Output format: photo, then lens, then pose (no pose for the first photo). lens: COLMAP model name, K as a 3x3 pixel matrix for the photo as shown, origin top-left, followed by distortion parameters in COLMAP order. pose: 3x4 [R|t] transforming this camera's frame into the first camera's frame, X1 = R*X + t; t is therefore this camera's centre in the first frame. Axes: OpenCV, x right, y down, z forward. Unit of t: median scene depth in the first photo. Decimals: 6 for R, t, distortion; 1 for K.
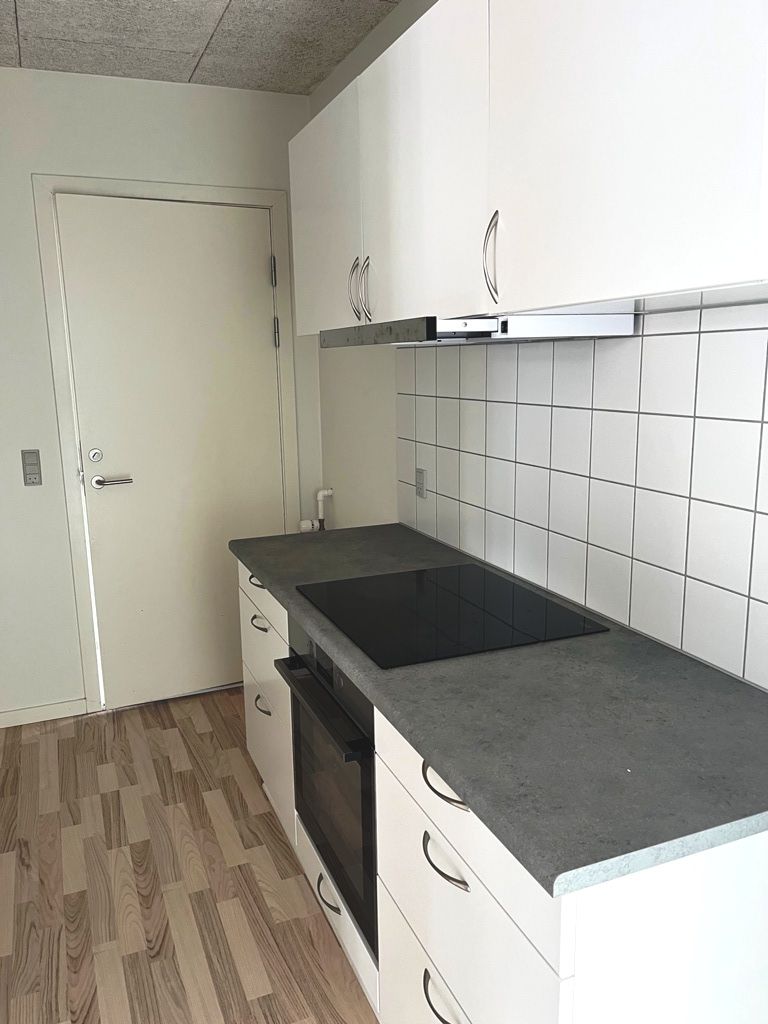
lens RADIAL K [[779.3, 0, 379.2], [0, 779.3, 514.7], [0, 0, 1]] dist [0.066678, -0.093958]
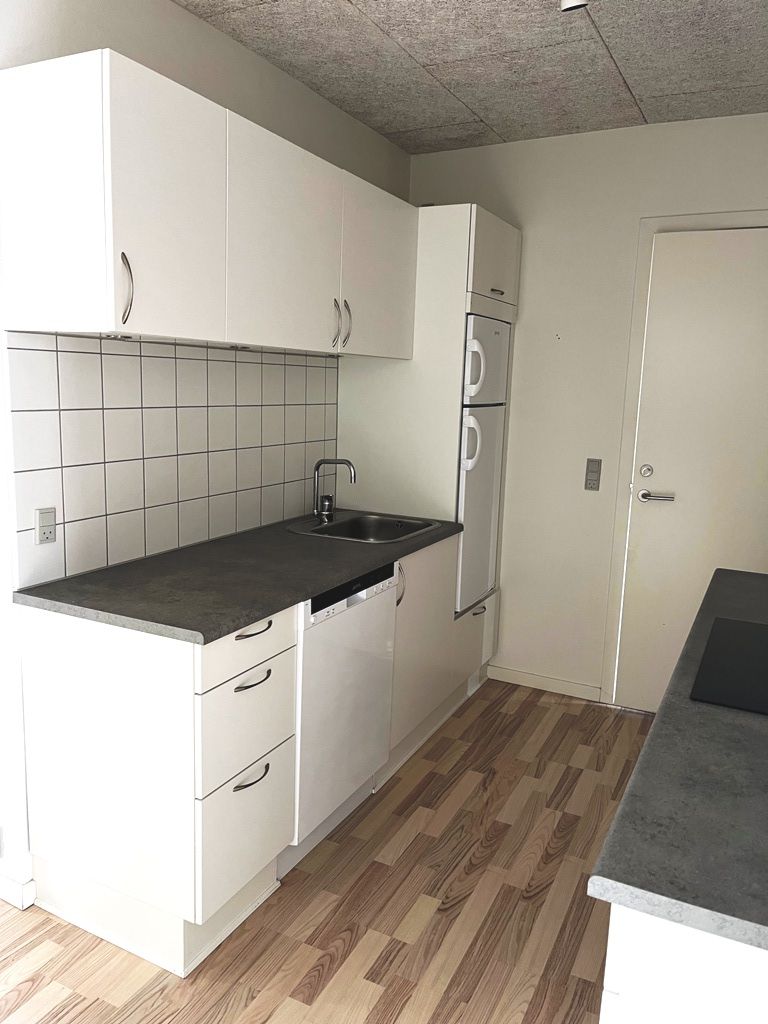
lens RADIAL K [[779.3, 0, 375.3], [0, 779.3, 516.1], [0, 0, 1]] dist [0.066678, -0.093958]
pose [[0.649568, 0.169113, -0.741257, 0.267440], [-0.190963, 0.979985, 0.056235, -0.005208], [0.735931, 0.105024, 0.668861, 0.012014]]
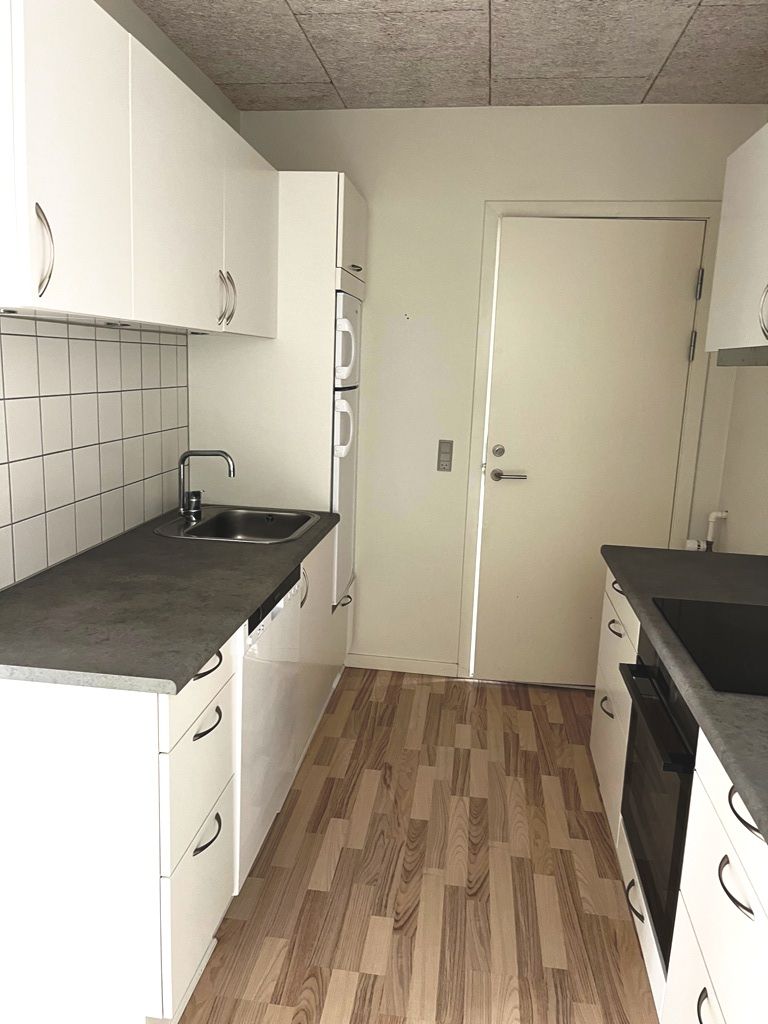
lens RADIAL K [[779.3, 0, 378.4], [0, 779.3, 514.4], [0, 0, 1]] dist [0.066678, -0.093958]
pose [[0.862375, 0.147466, -0.484317, 0.053209], [-0.150981, 0.988019, 0.031998, 0.004926], [0.483233, 0.045529, 0.874307, -0.059323]]
